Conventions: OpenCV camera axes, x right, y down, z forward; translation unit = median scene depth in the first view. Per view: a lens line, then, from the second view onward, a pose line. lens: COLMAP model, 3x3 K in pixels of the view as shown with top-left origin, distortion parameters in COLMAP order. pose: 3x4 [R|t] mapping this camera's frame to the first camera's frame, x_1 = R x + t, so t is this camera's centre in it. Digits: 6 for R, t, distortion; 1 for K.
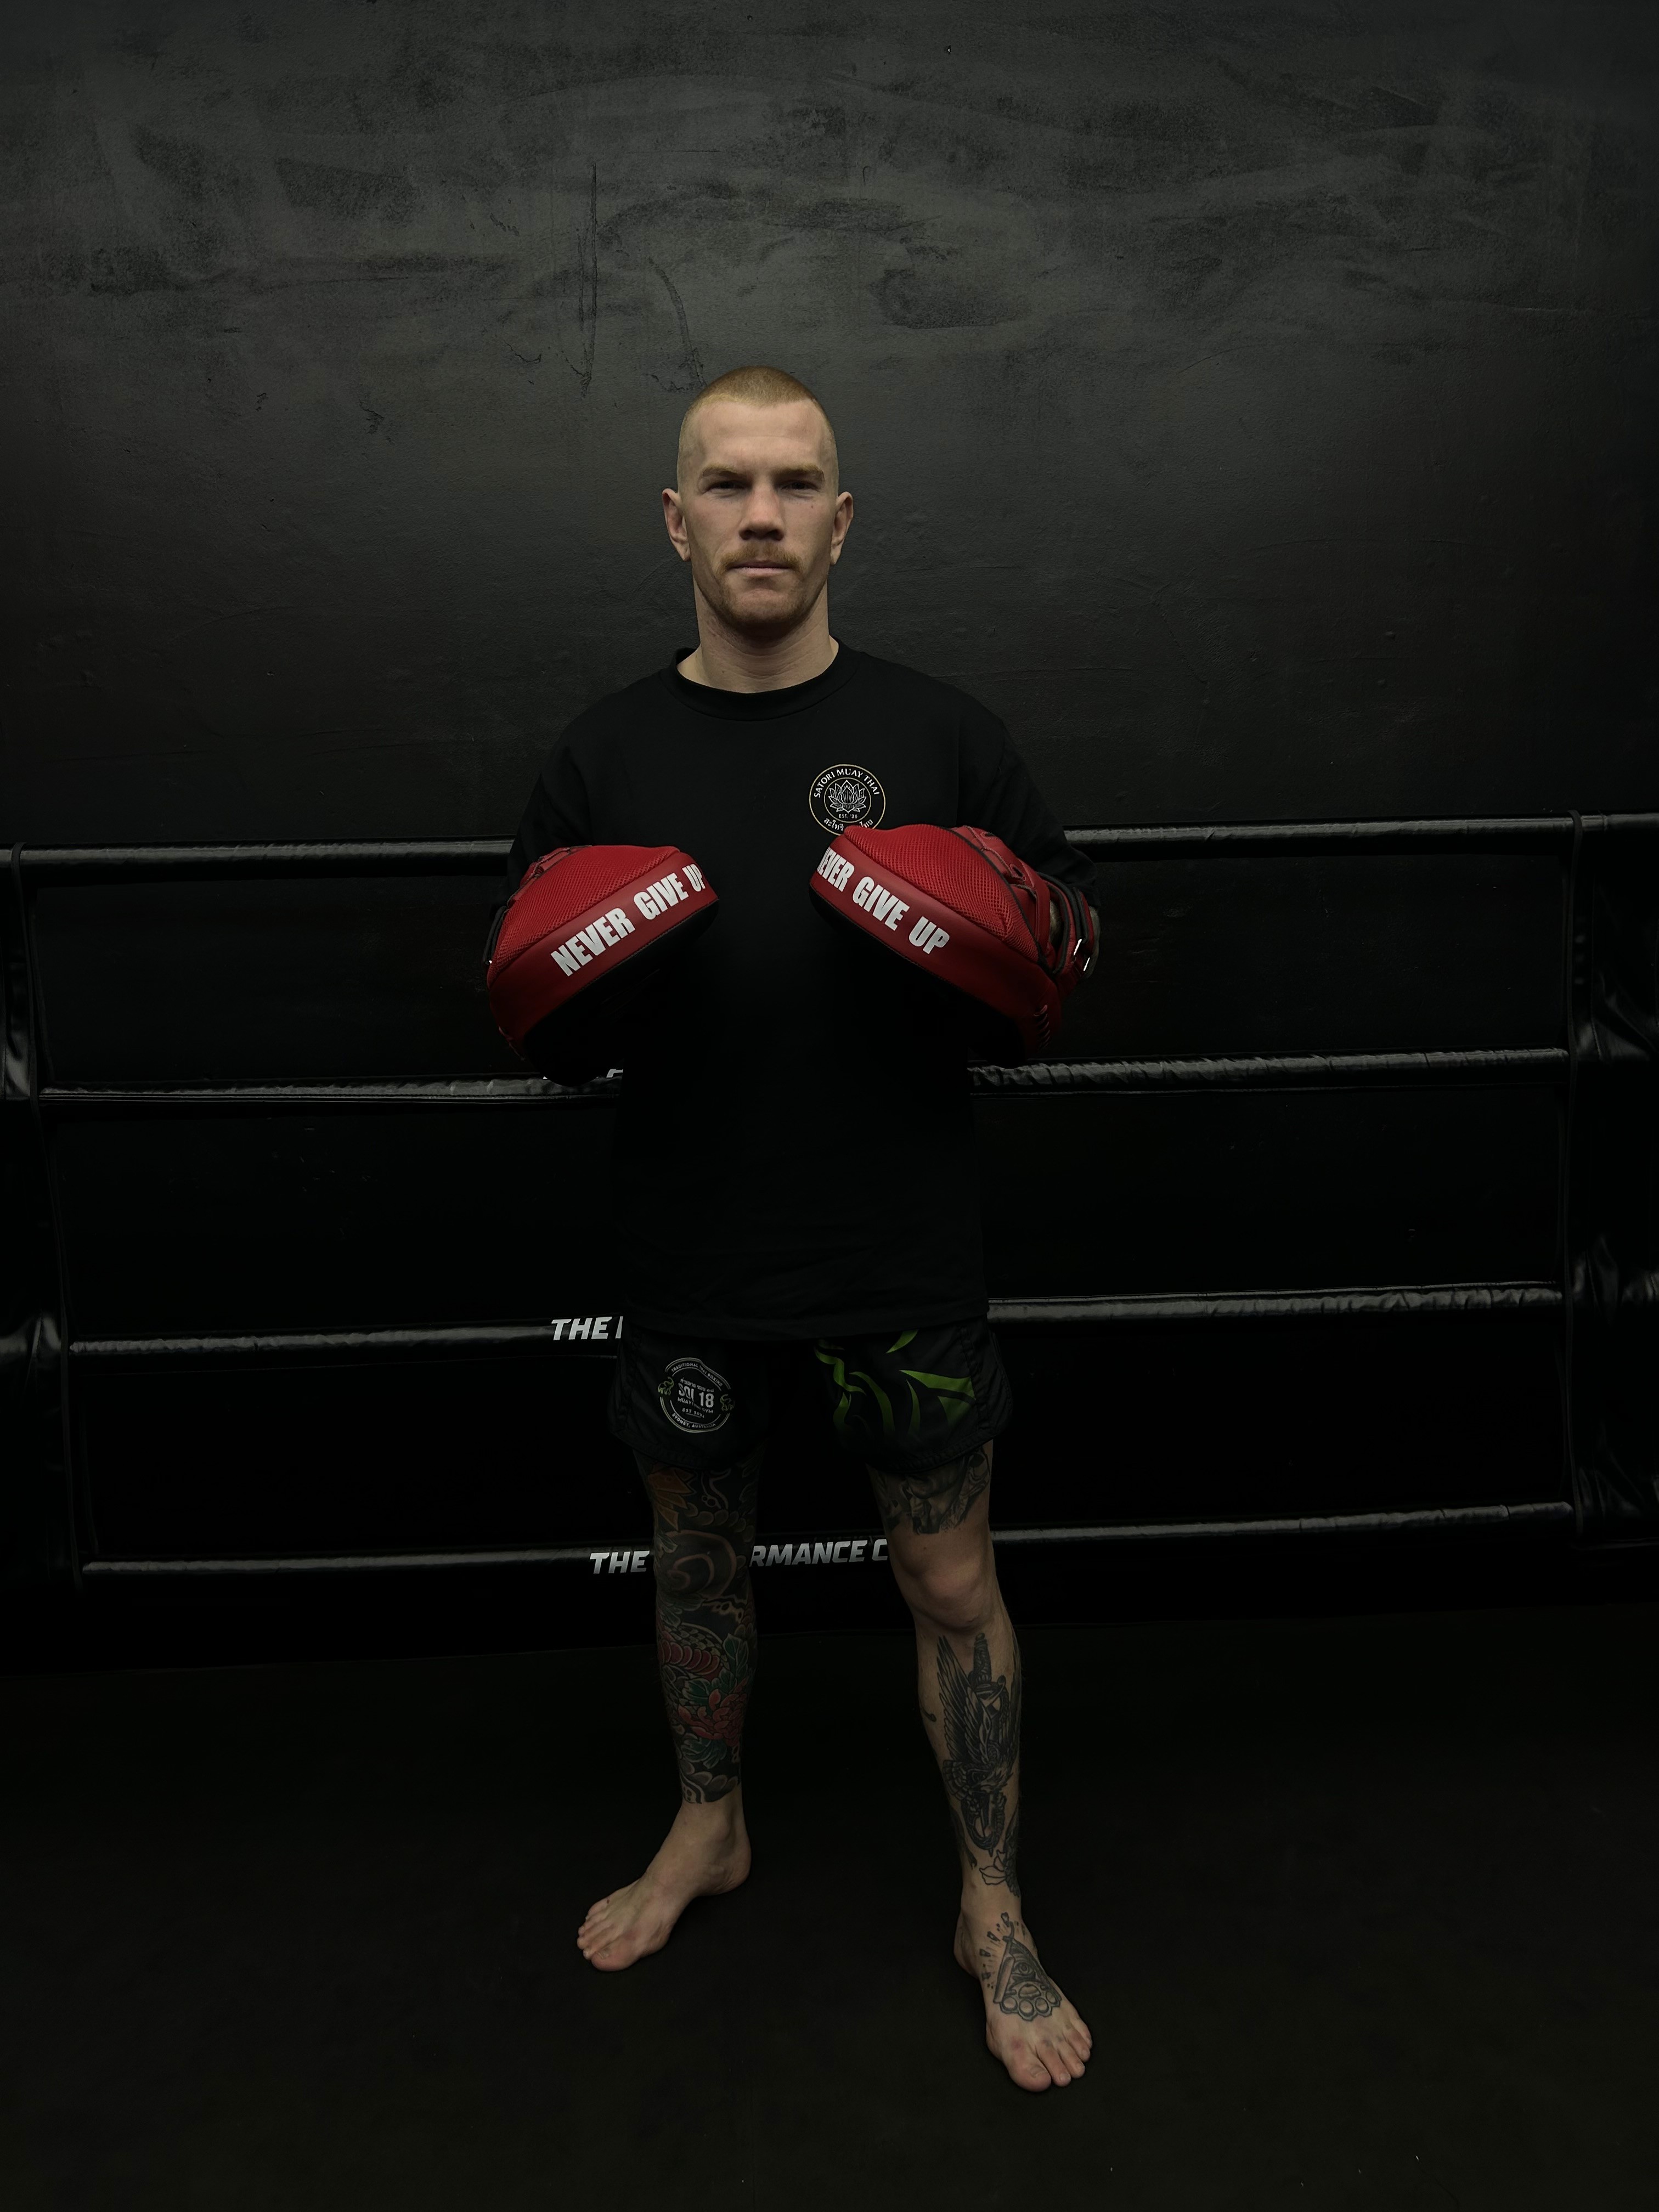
lens RADIAL K [[1599.6, 0, 814.4], [0, 1599.6, 1101.6], [0, 0, 1]] dist [0.039030, -0.061949]
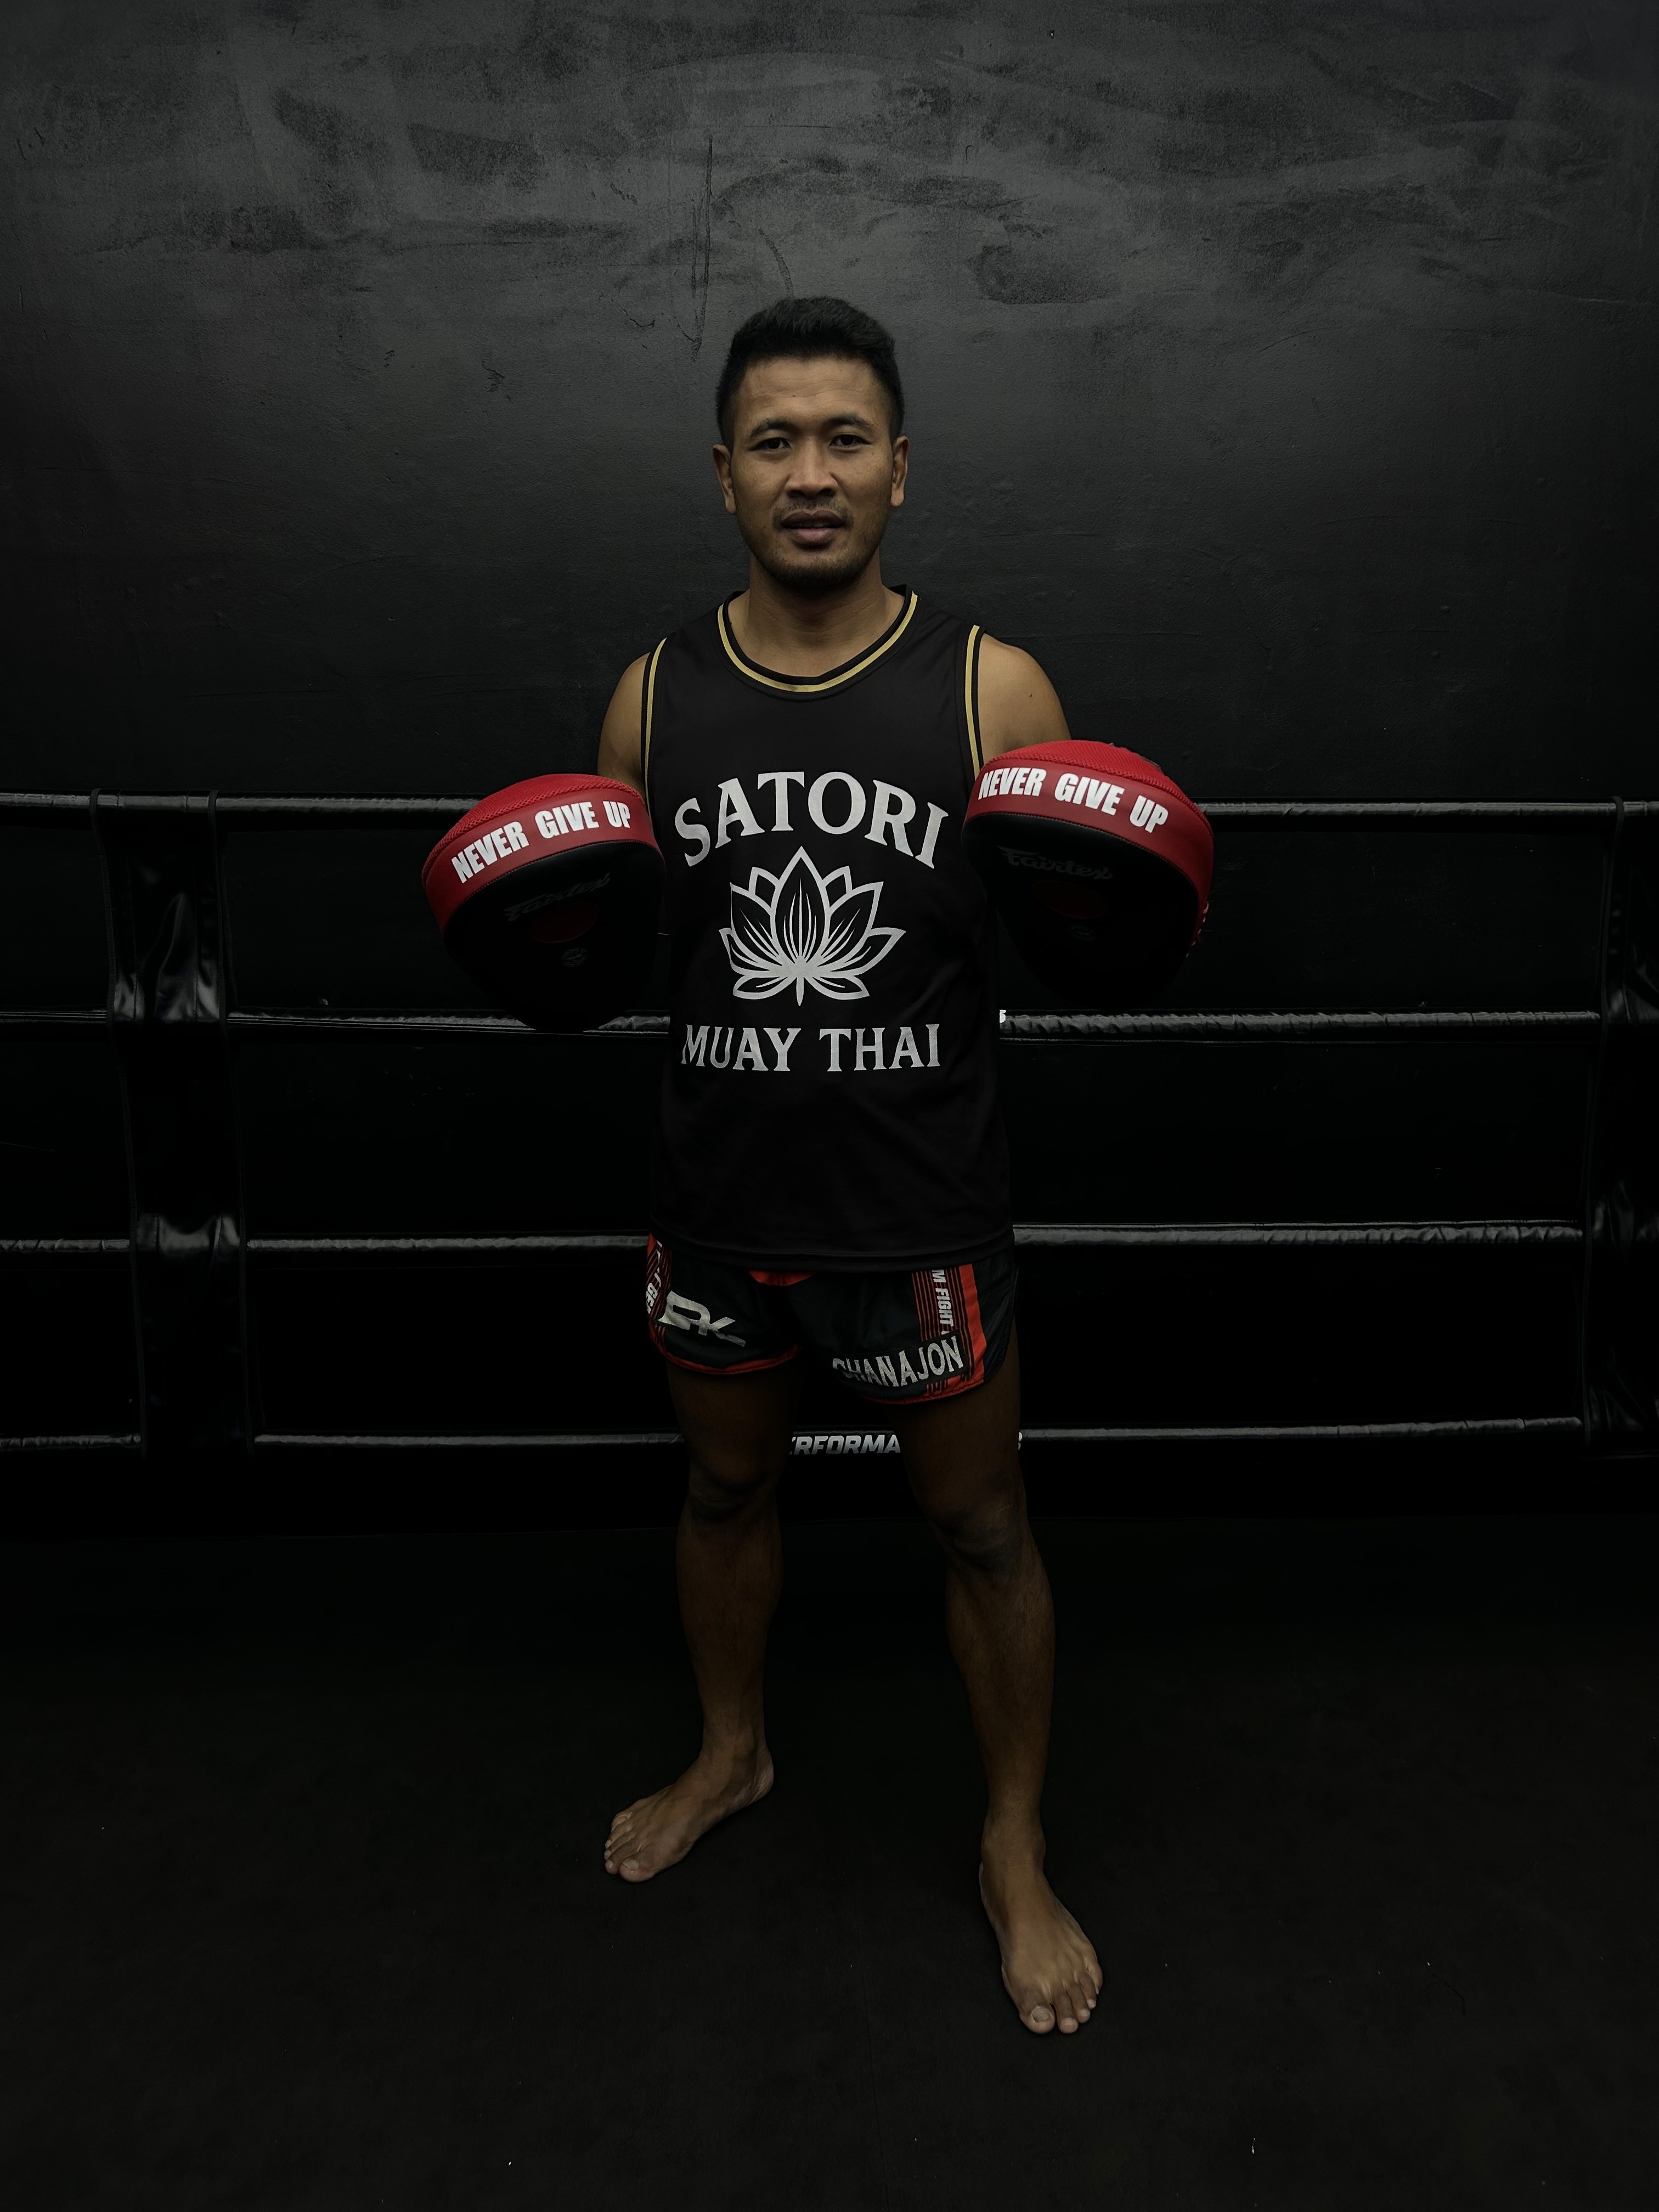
lens RADIAL K [[1599.6, 0, 814.4], [0, 1599.6, 1101.6], [0, 0, 1]] dist [0.039030, -0.061949]
pose [[0.999642, 0.026761, 0.000033, -0.068925], [-0.026725, 0.998262, 0.052516, -0.014696], [0.001373, -0.052498, 0.998620, -0.106972]]
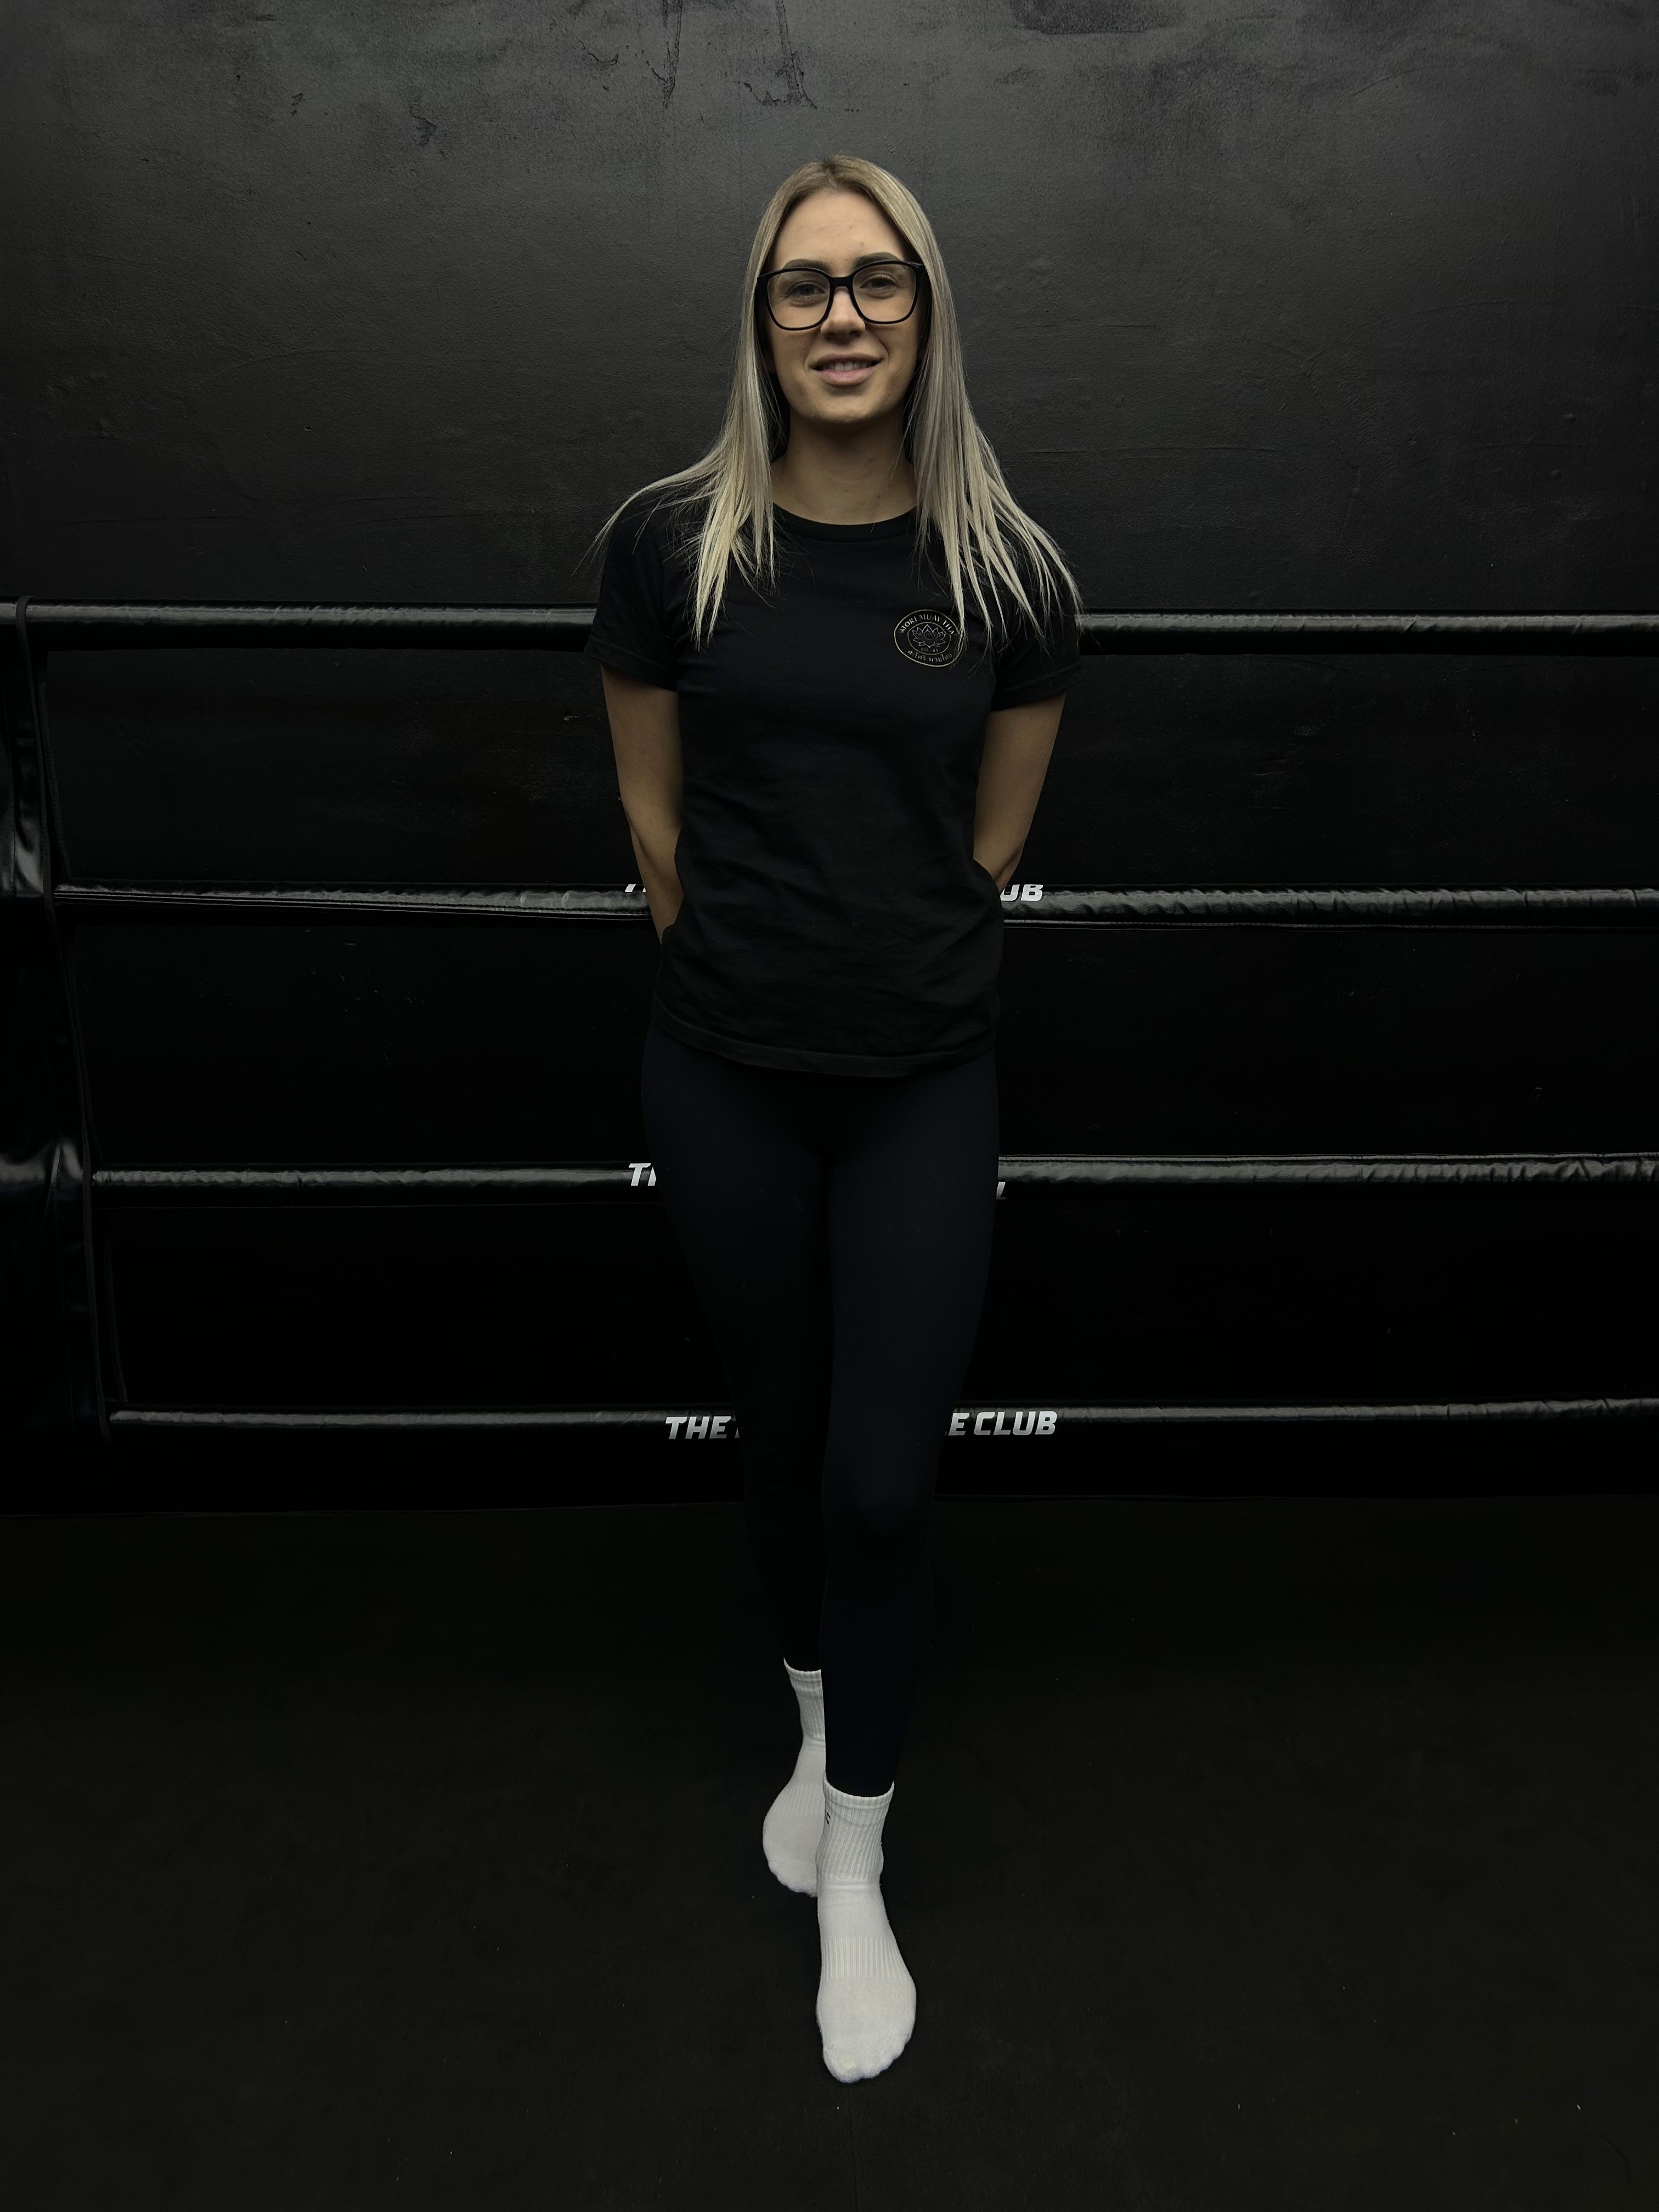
lens RADIAL K [[1595.6, 0, 821.3], [0, 1595.6, 1087.5], [0, 0, 1]] dist [0.037711, -0.042936]
pose [[0.999533, 0.029570, -0.007755, -0.049605], [-0.028711, 0.995159, 0.093991, 0.007098], [0.010497, -0.093724, 0.995543, 0.113742]]
